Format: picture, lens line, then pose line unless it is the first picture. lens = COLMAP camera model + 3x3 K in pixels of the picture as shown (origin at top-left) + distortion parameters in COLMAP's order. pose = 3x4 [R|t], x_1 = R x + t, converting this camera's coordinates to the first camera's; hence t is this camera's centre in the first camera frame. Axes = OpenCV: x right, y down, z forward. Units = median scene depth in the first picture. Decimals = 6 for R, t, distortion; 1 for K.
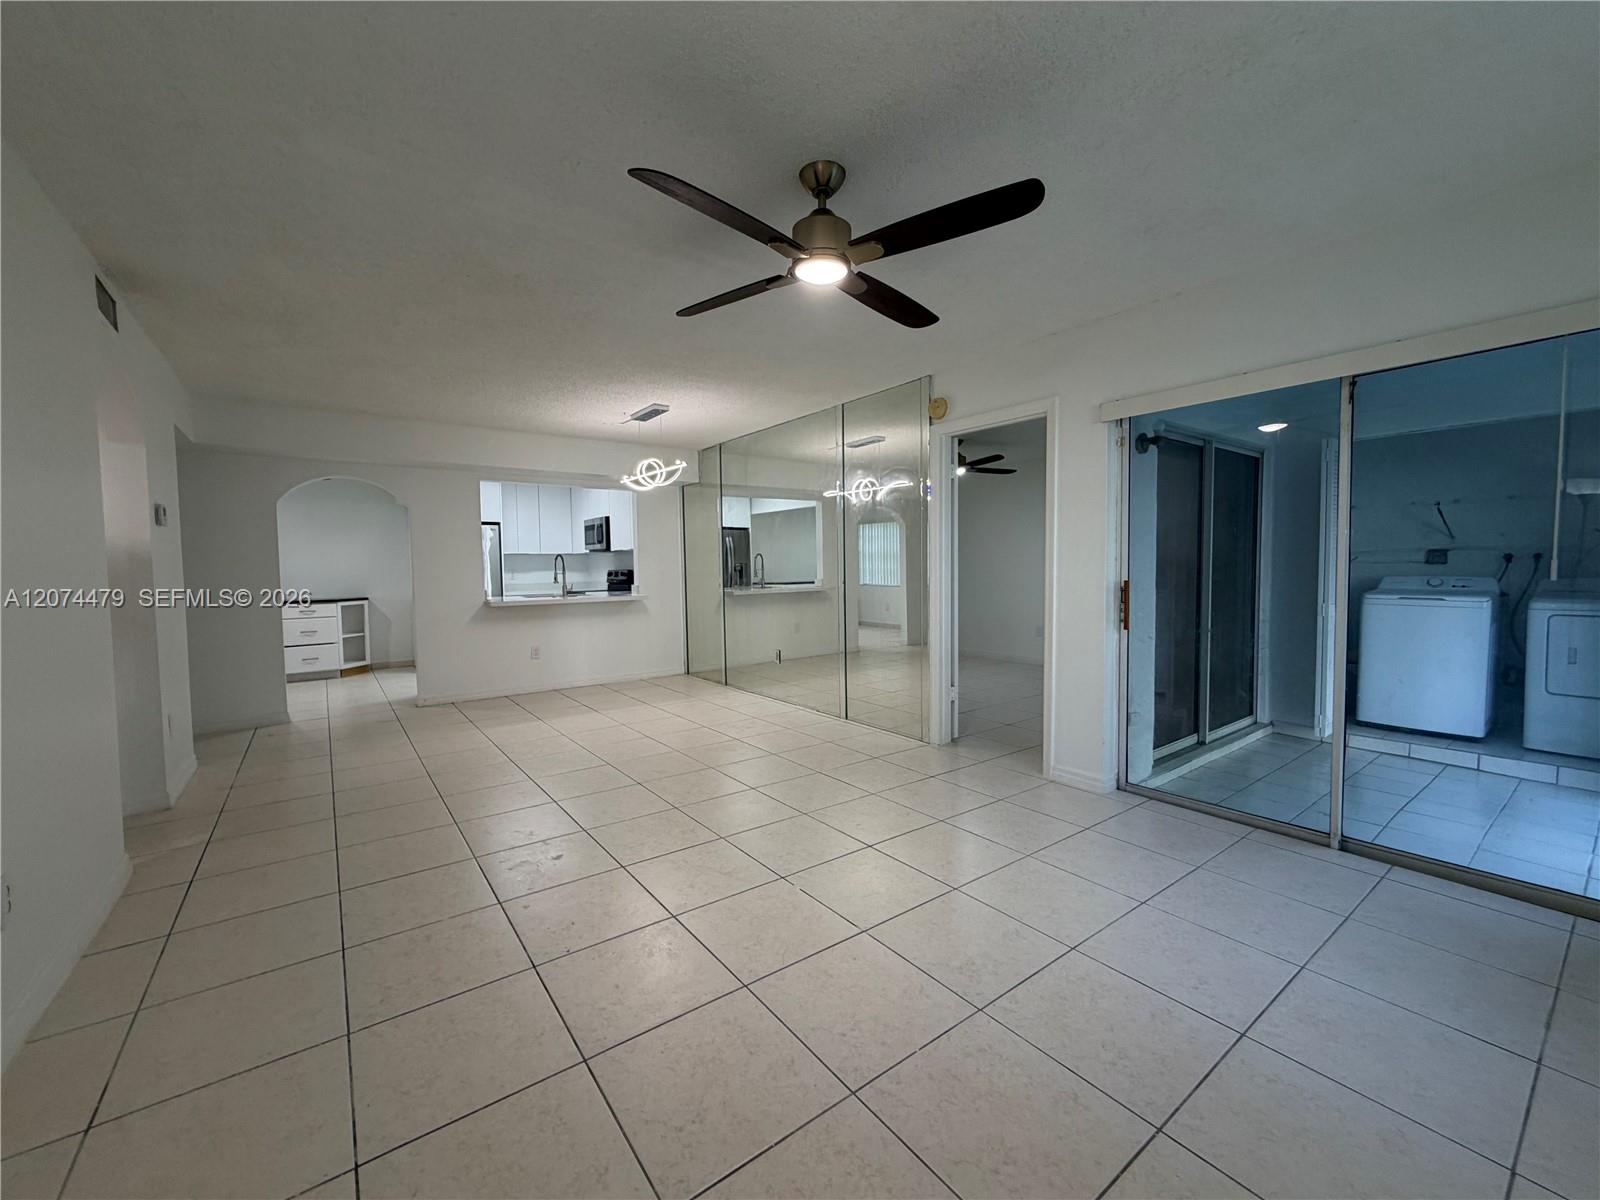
lens RADIAL K [[637.7, 0, 793.8], [0, 637.7, 596.3], [0, 0, 1]] dist [-0.001943, 0.000865]
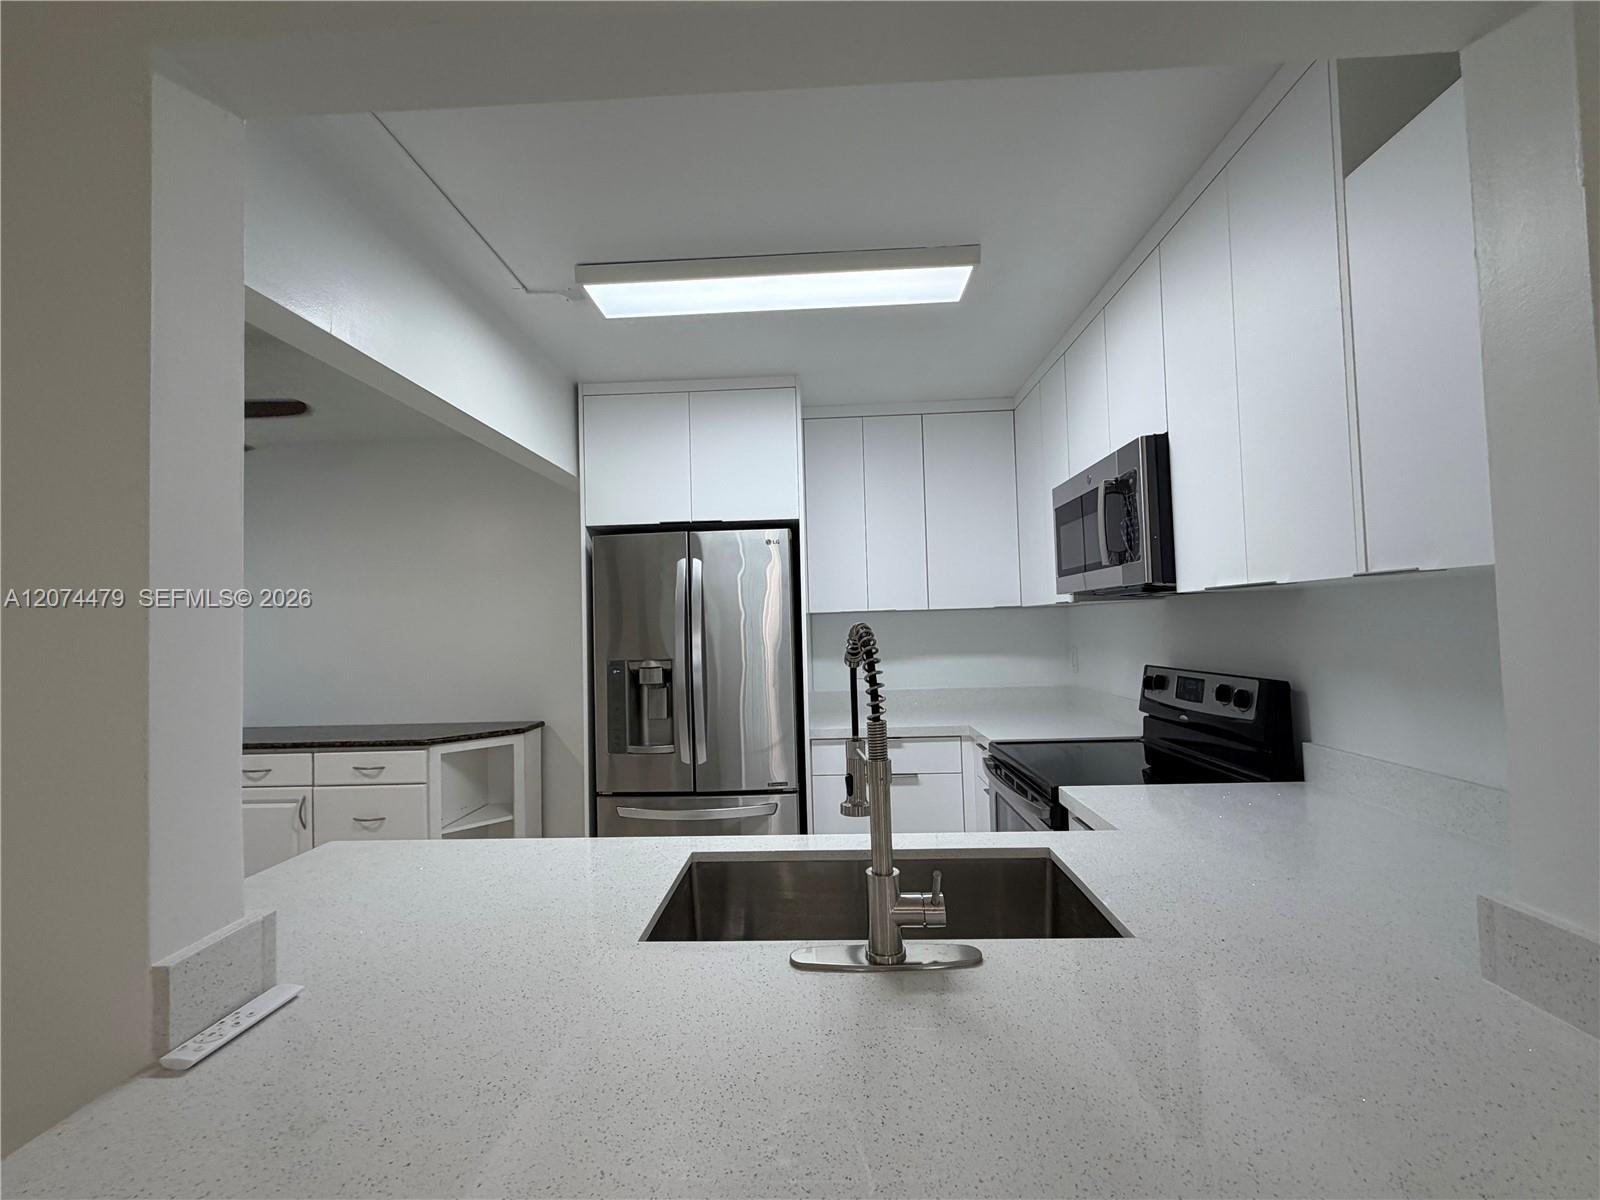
lens RADIAL K [[701.8, 0, 794.1], [0, 701.8, 602.7], [0, 0, 1]] dist [0.000932, -0.000254]
pose [[0.776560, -0.030265, -0.629316, -0.237104], [-0.011892, 0.997964, -0.062667, -0.050901], [0.629931, 0.056148, 0.774618, 0.730181]]
